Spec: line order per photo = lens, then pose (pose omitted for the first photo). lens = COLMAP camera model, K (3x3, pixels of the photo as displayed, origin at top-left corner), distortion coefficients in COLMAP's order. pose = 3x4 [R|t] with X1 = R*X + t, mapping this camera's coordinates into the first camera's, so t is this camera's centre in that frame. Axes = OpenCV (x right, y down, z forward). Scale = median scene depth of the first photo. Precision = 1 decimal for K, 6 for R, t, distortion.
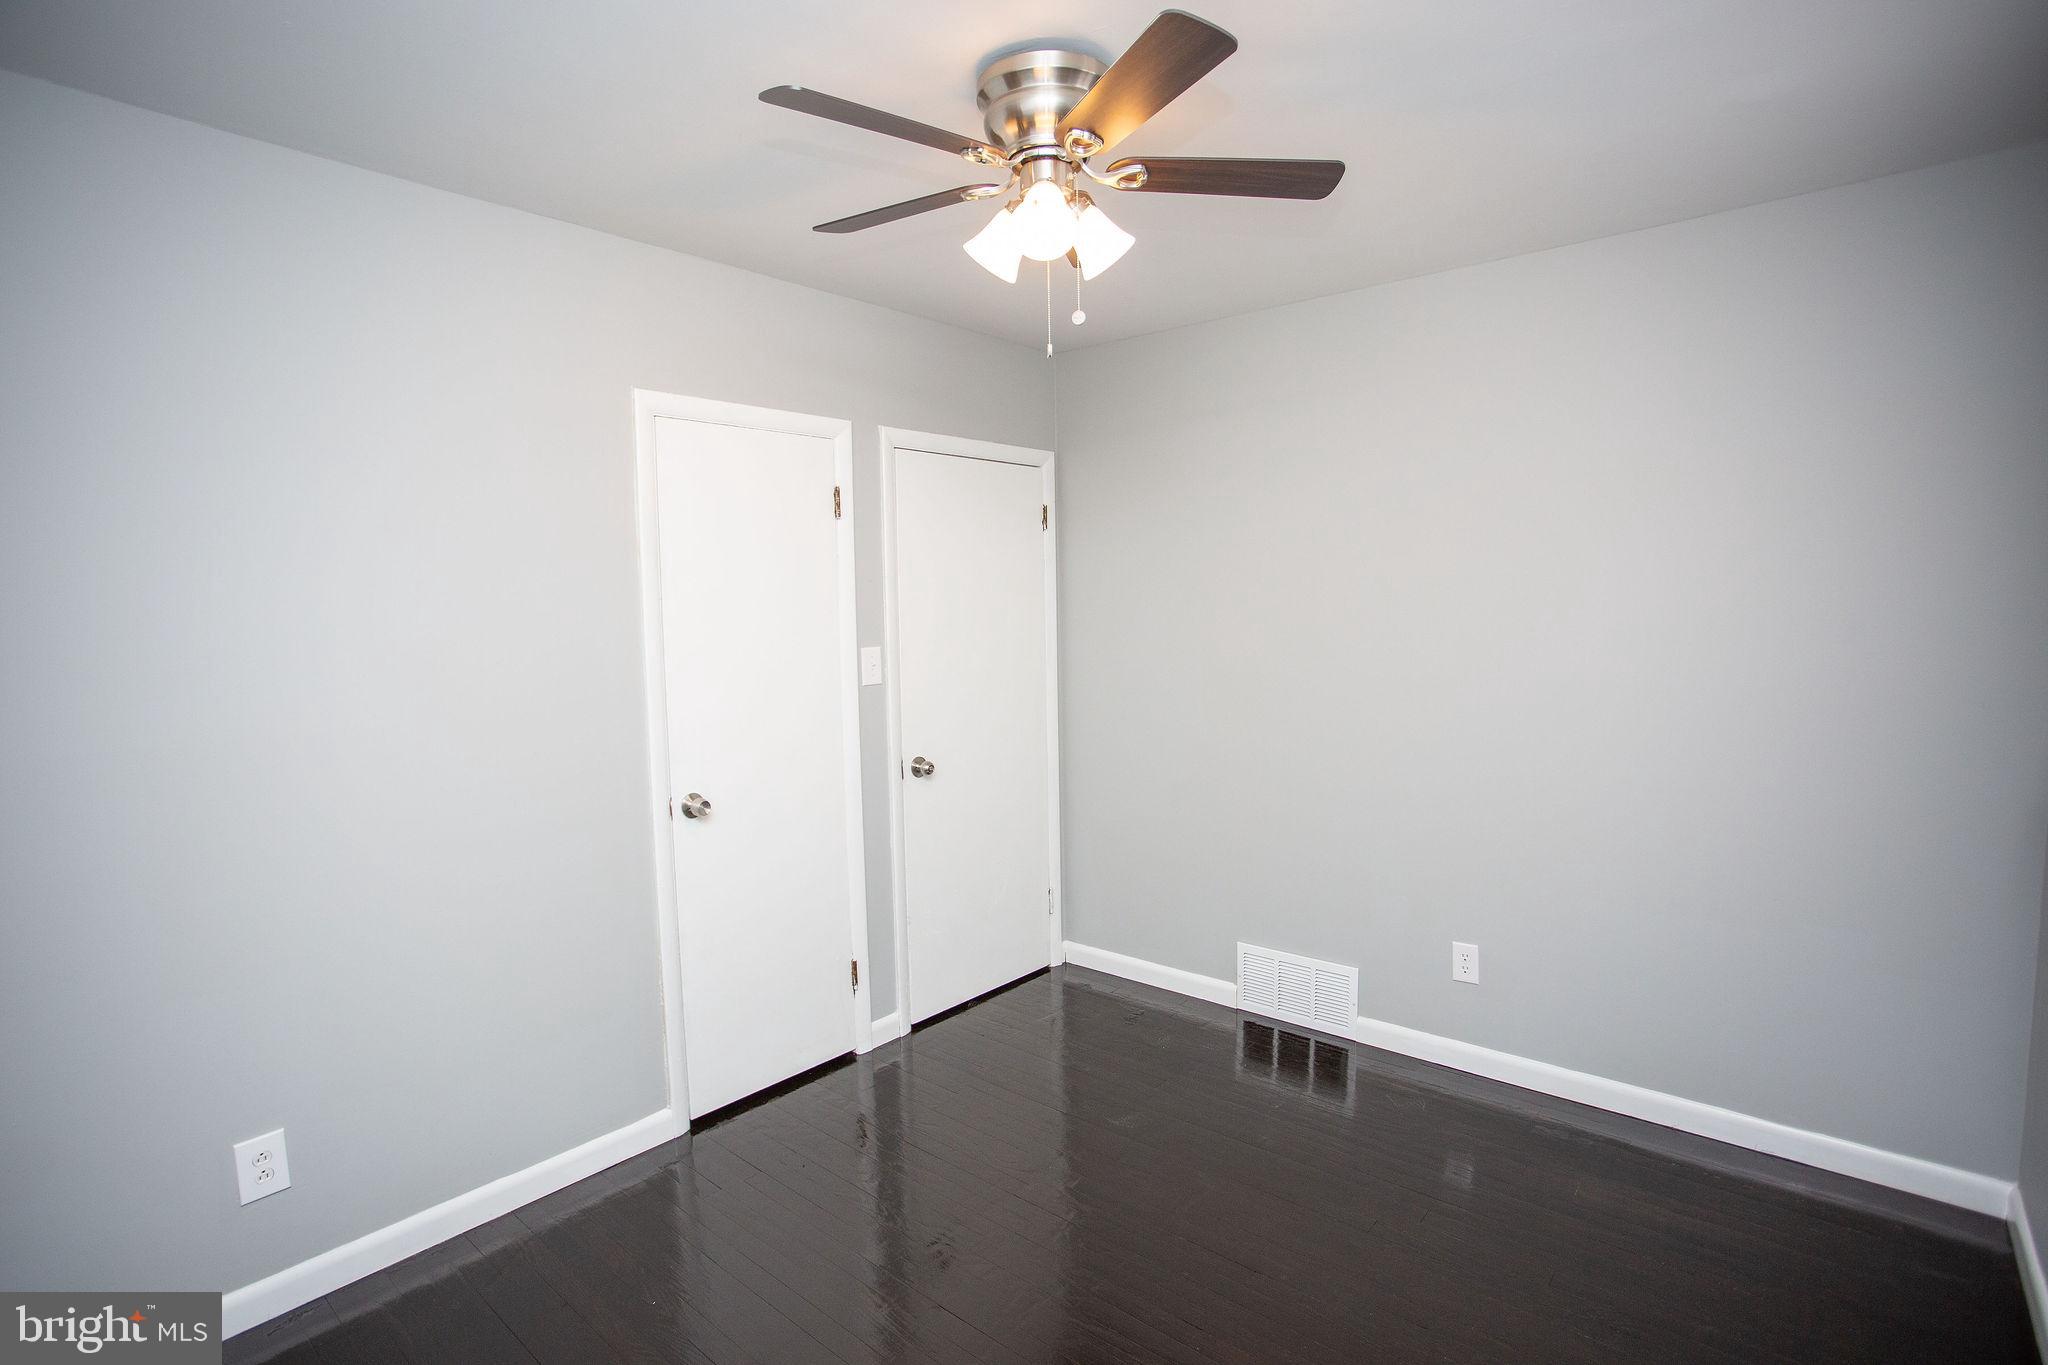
lens RADIAL K [[1002.6, 0, 1024.0], [0, 1002.6, 682.5], [0, 0, 1]] dist [-0.075075, 0.036885]
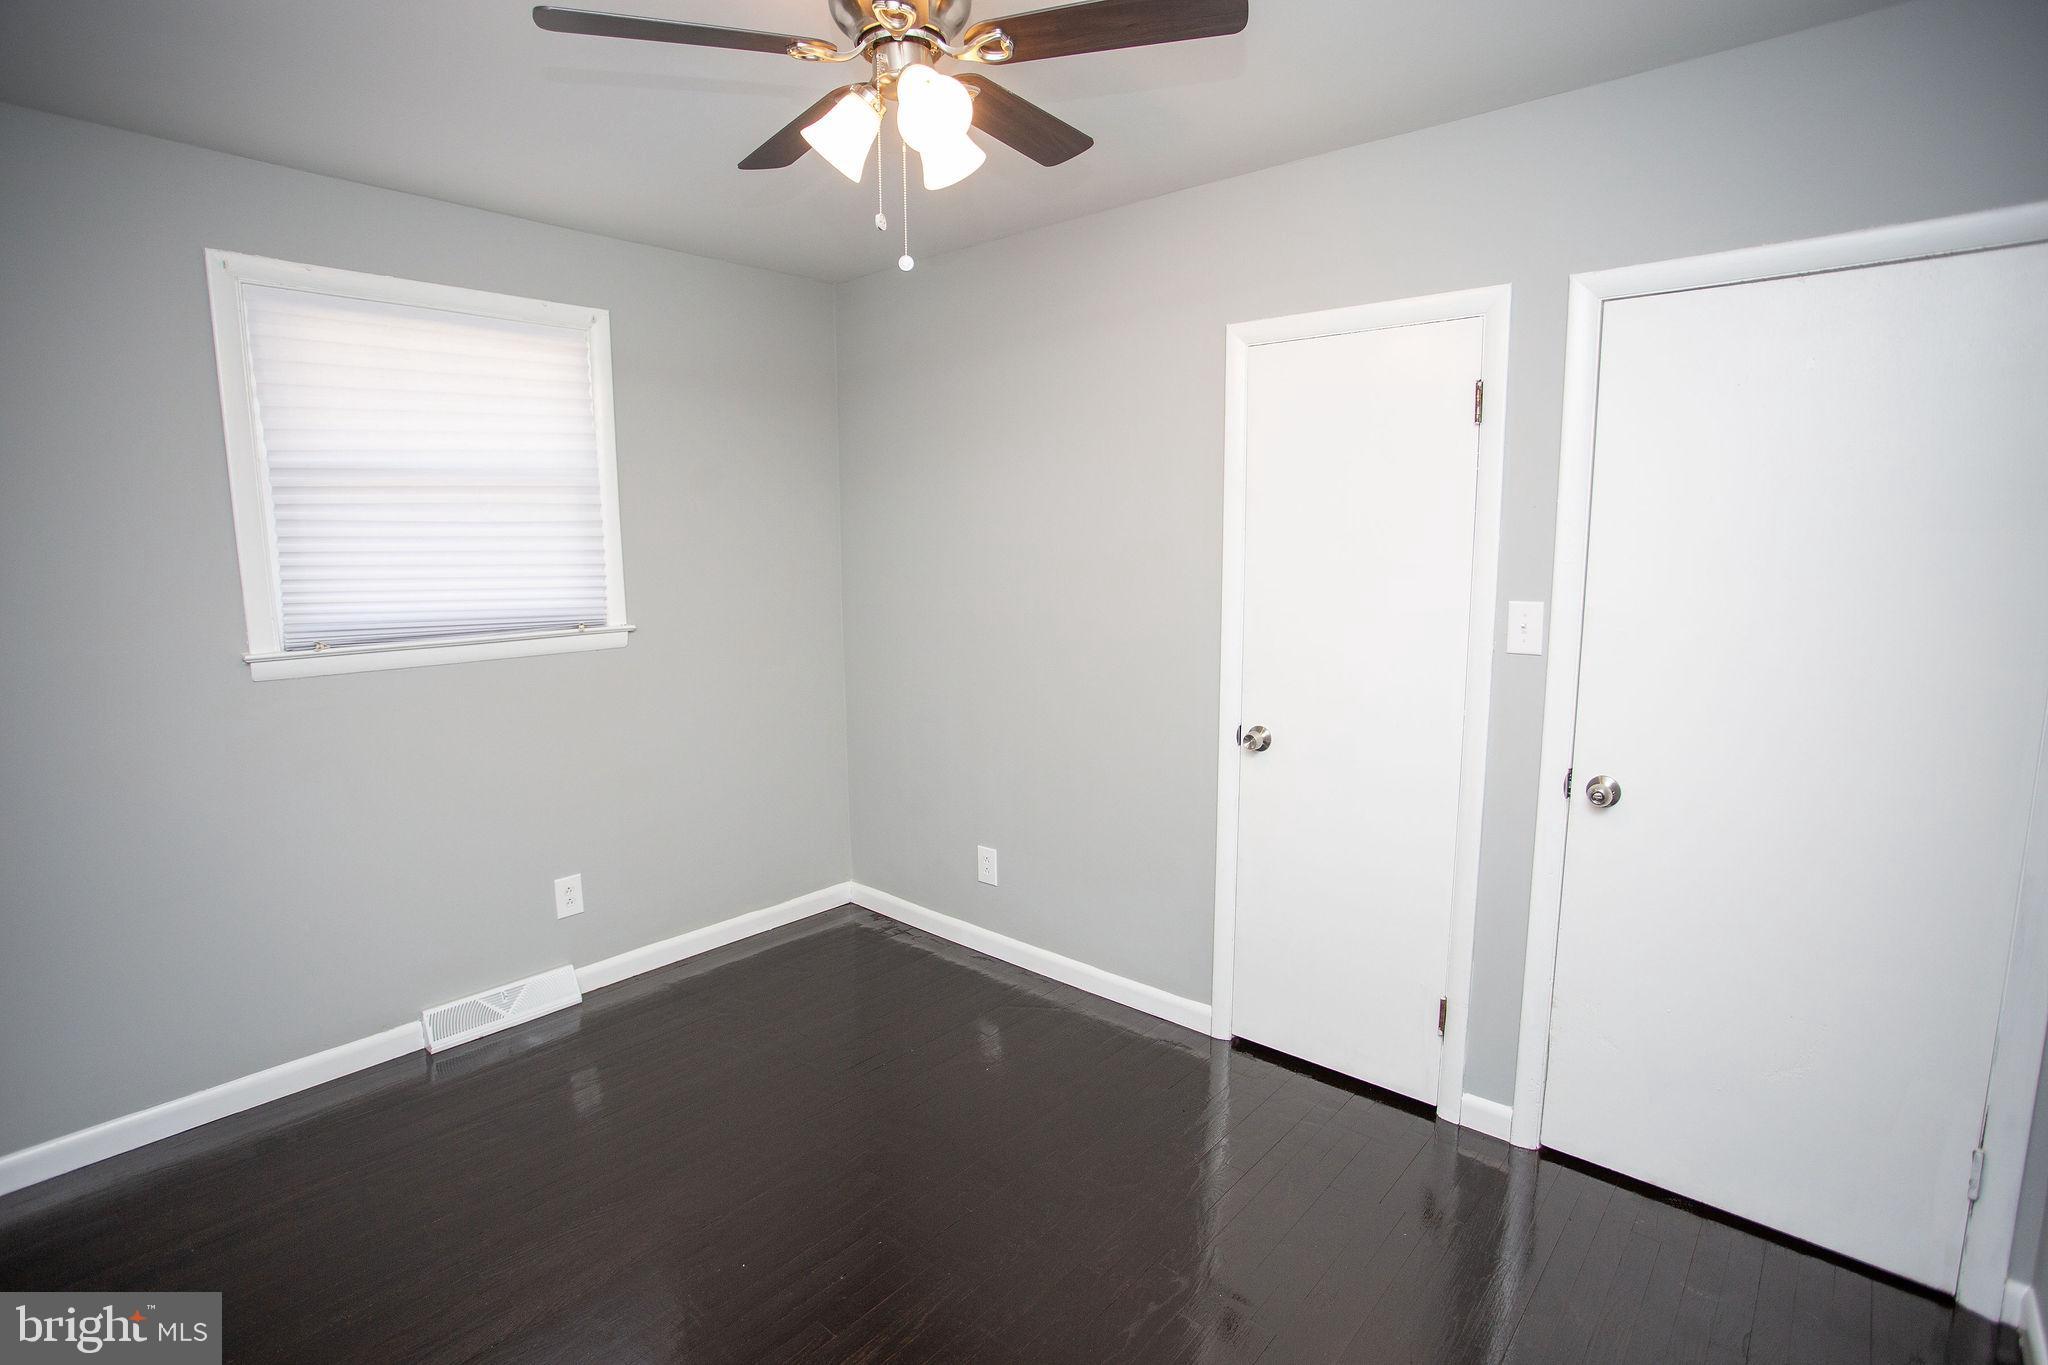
lens RADIAL K [[1002.6, 0, 1024.0], [0, 1002.6, 682.5], [0, 0, 1]] dist [-0.075075, 0.036885]
pose [[-0.011896, 0.158589, -0.987273, 0.554636], [-0.081308, 0.983920, 0.159030, -0.060987], [0.996618, 0.082165, 0.001190, 0.645944]]
